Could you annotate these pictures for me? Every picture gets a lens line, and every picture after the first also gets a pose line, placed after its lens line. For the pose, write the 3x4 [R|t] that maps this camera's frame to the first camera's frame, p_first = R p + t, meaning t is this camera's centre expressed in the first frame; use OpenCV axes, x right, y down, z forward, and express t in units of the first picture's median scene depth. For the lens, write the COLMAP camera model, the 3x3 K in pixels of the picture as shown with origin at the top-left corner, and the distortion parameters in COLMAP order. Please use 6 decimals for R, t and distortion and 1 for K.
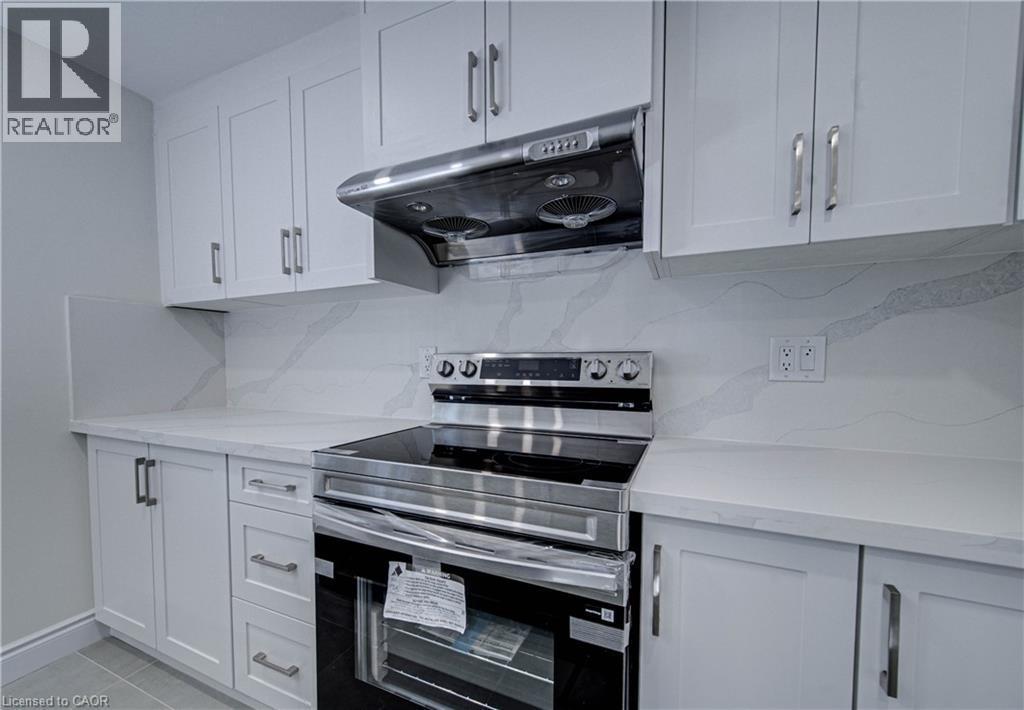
lens RADIAL K [[437.8, 0, 466.9], [0, 437.8, 378.5], [0, 0, 1]] dist [0.000065, 0.000045]
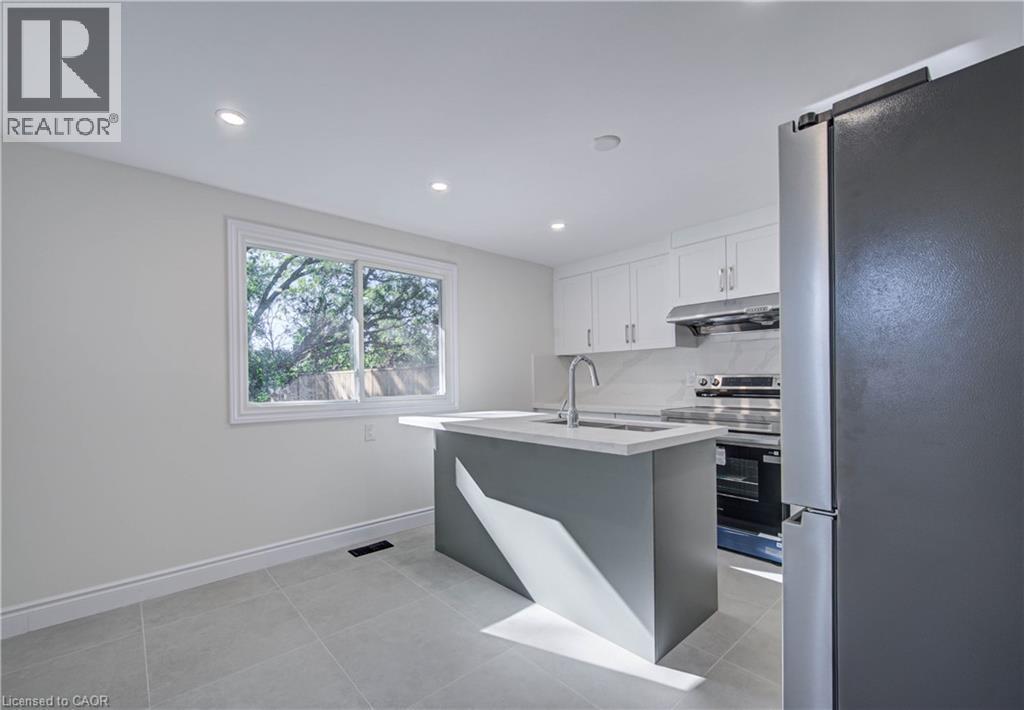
lens RADIAL K [[437.8, 0, 466.9], [0, 437.8, 378.5], [0, 0, 1]] dist [0.000065, 0.000045]
pose [[0.913723, -0.009399, -0.406229, -0.260522], [-0.007968, 0.999126, -0.041039, 0.066092], [0.406260, 0.040735, 0.912849, -1.662330]]
